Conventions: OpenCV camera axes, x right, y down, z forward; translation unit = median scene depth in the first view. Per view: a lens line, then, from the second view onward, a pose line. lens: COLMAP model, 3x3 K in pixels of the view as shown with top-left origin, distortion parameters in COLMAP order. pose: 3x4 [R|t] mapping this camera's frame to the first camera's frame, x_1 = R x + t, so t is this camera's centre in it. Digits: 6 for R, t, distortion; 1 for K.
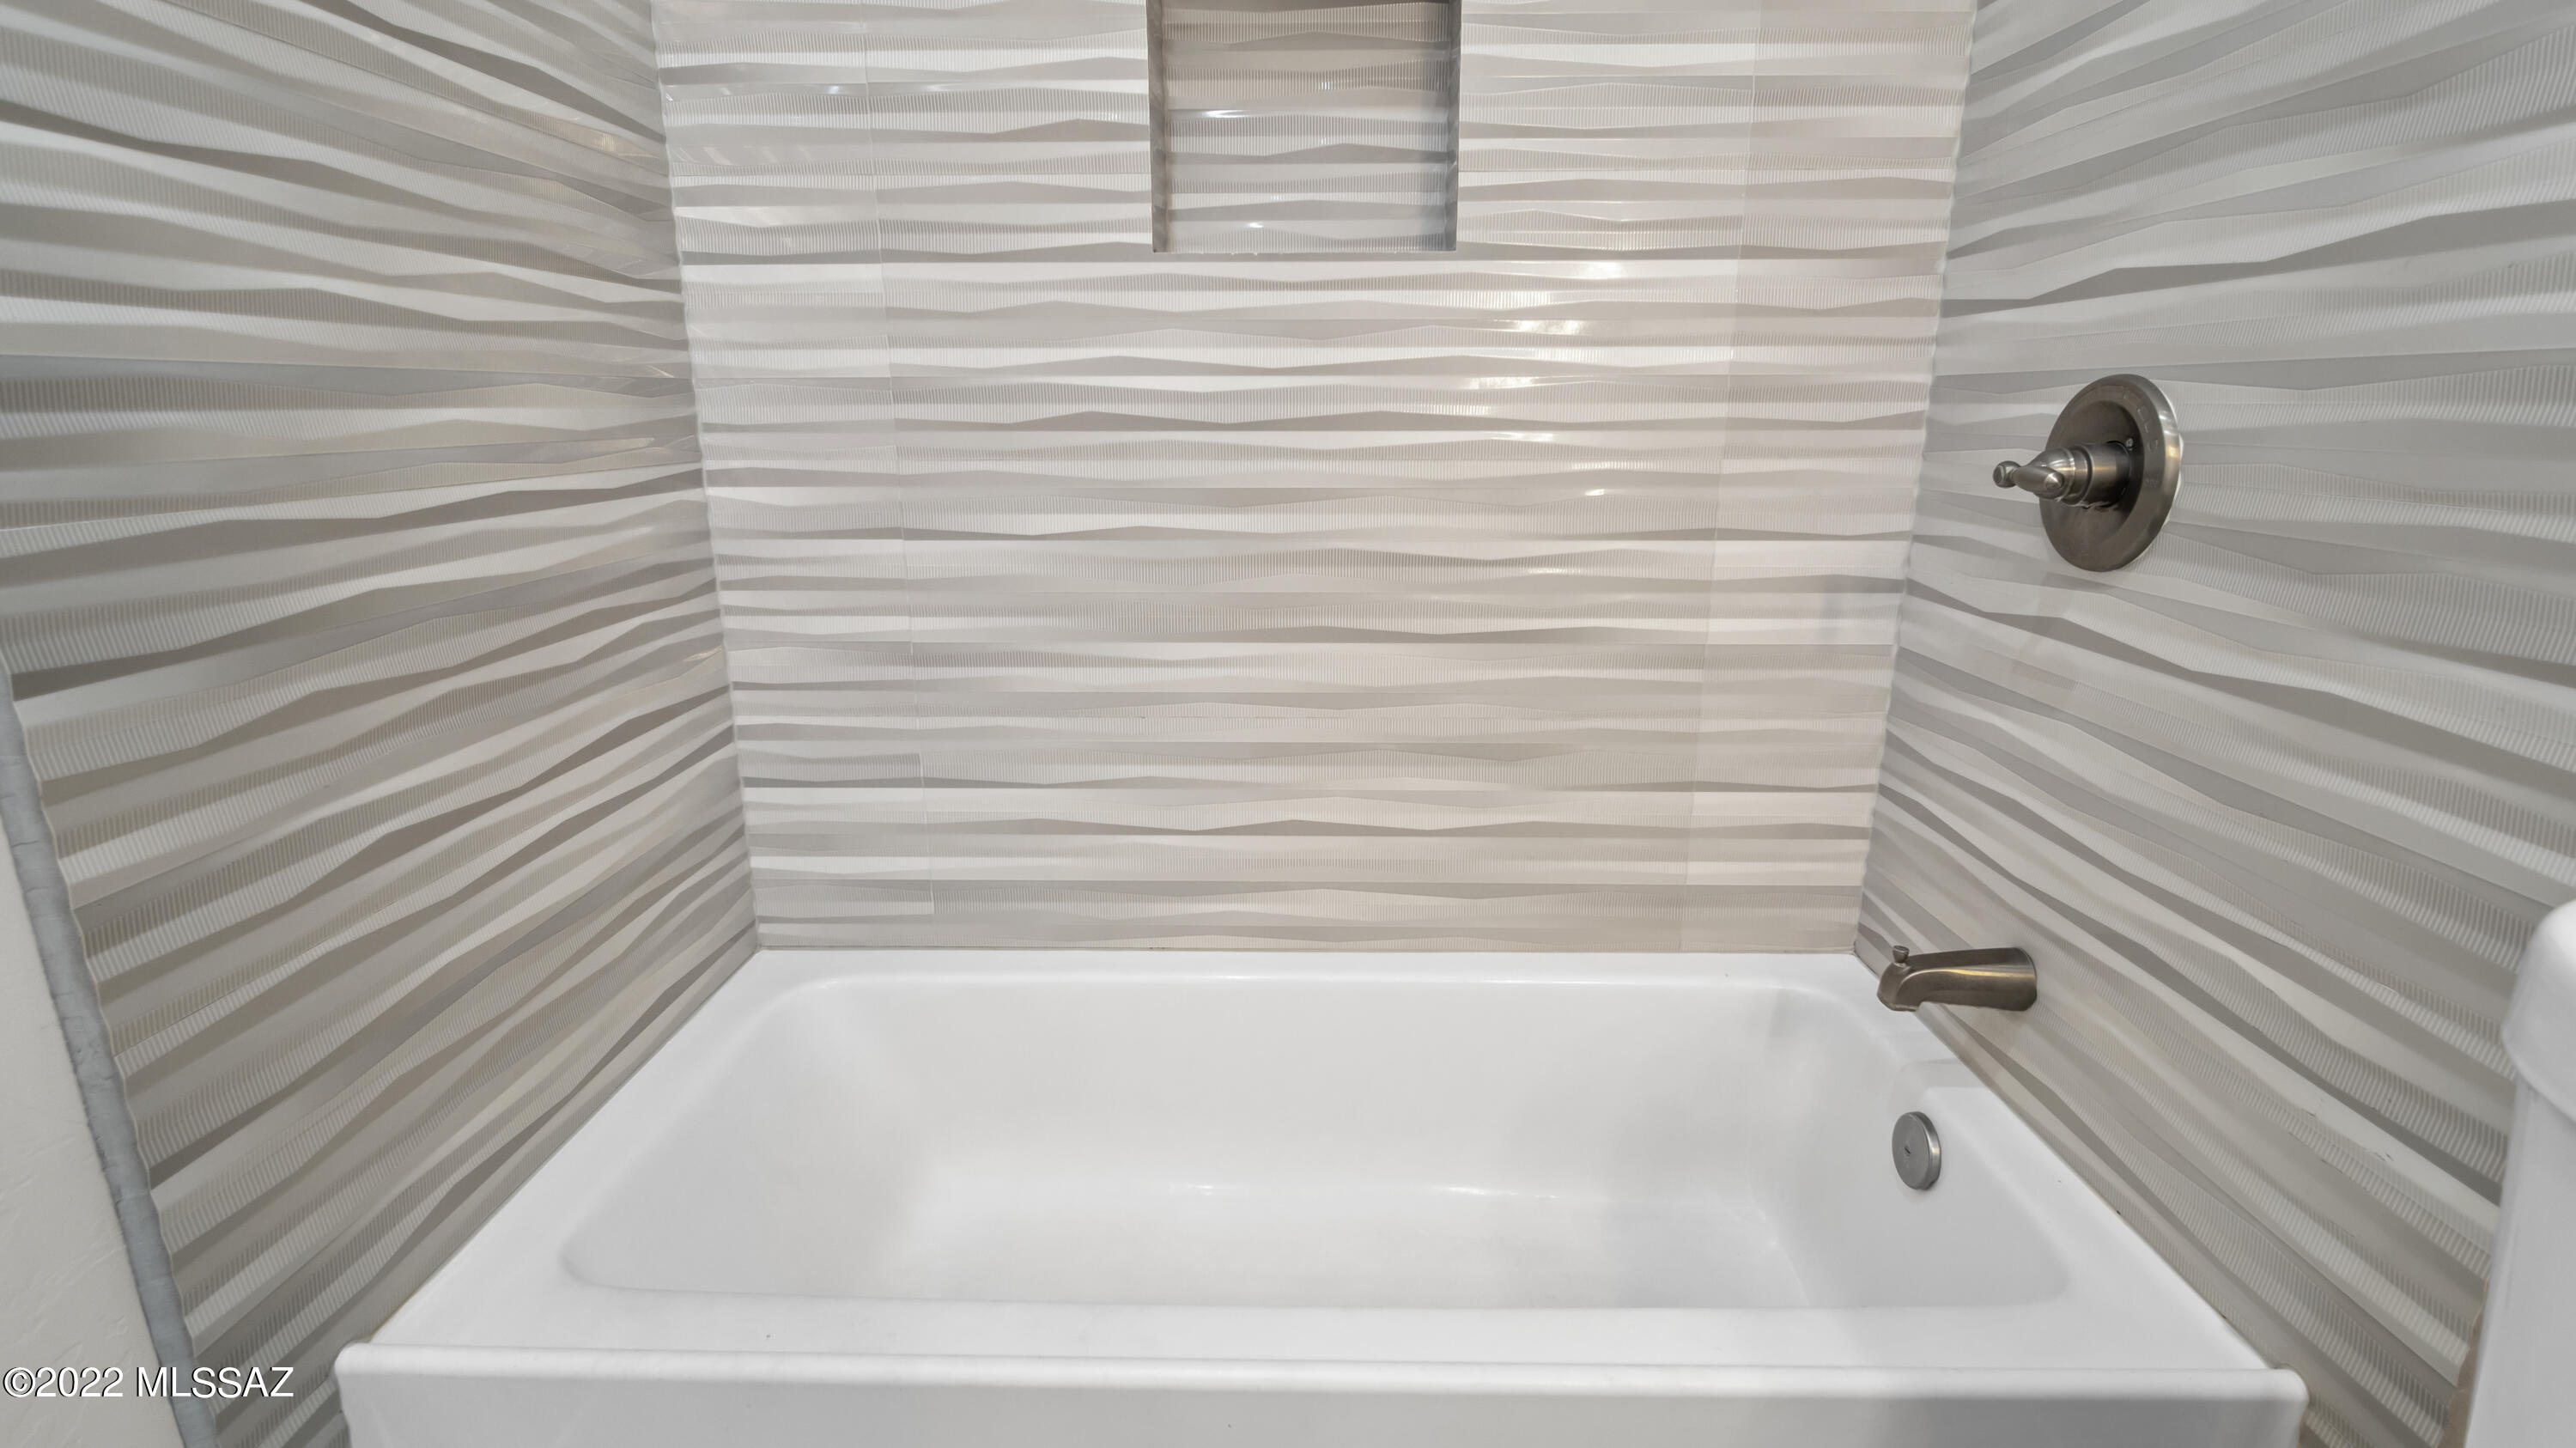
lens RADIAL K [[1179.4, 0, 1288.0], [0, 1179.4, 702.7], [0, 0, 1]] dist [0.001105, -0.005951]
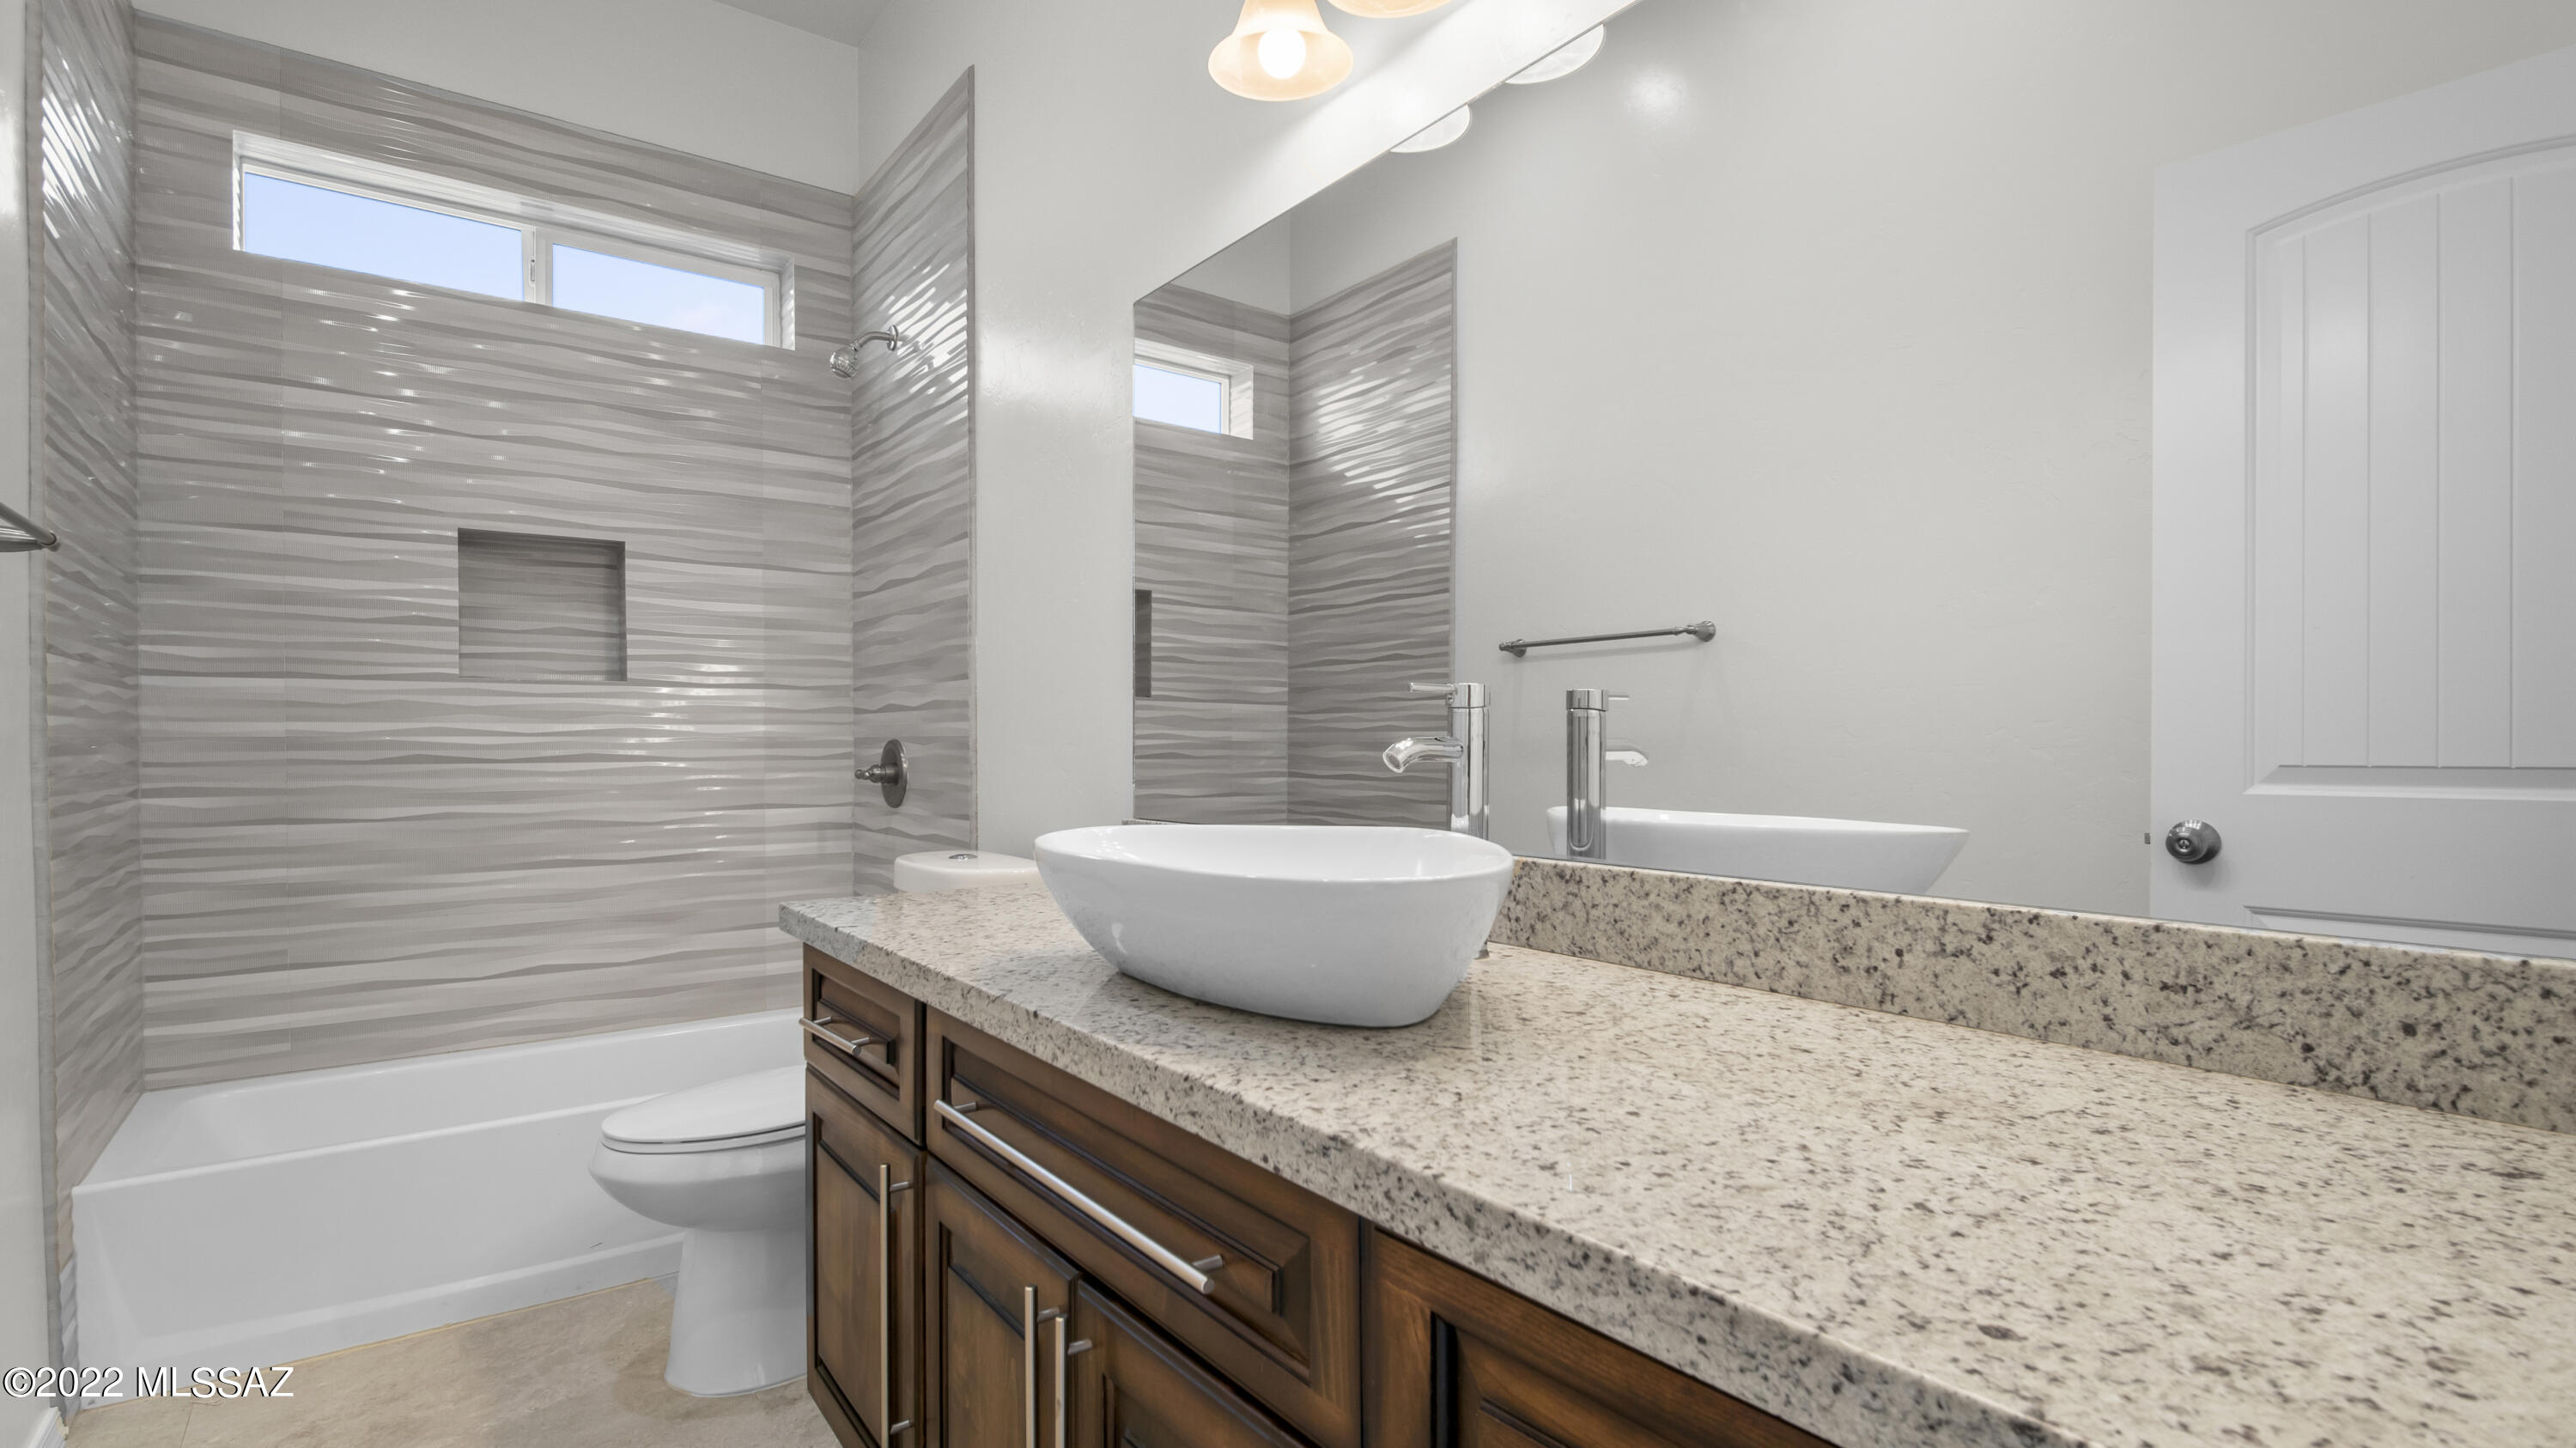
lens RADIAL K [[1190.6, 0, 1285.4], [0, 1190.6, 752.3], [0, 0, 1]] dist [-0.001152, -0.009659]
pose [[0.792411, -0.005419, 0.609964, -0.227063], [0.149351, 0.971248, -0.185395, 0.322650], [-0.591422, 0.238007, 0.770437, -1.338654]]
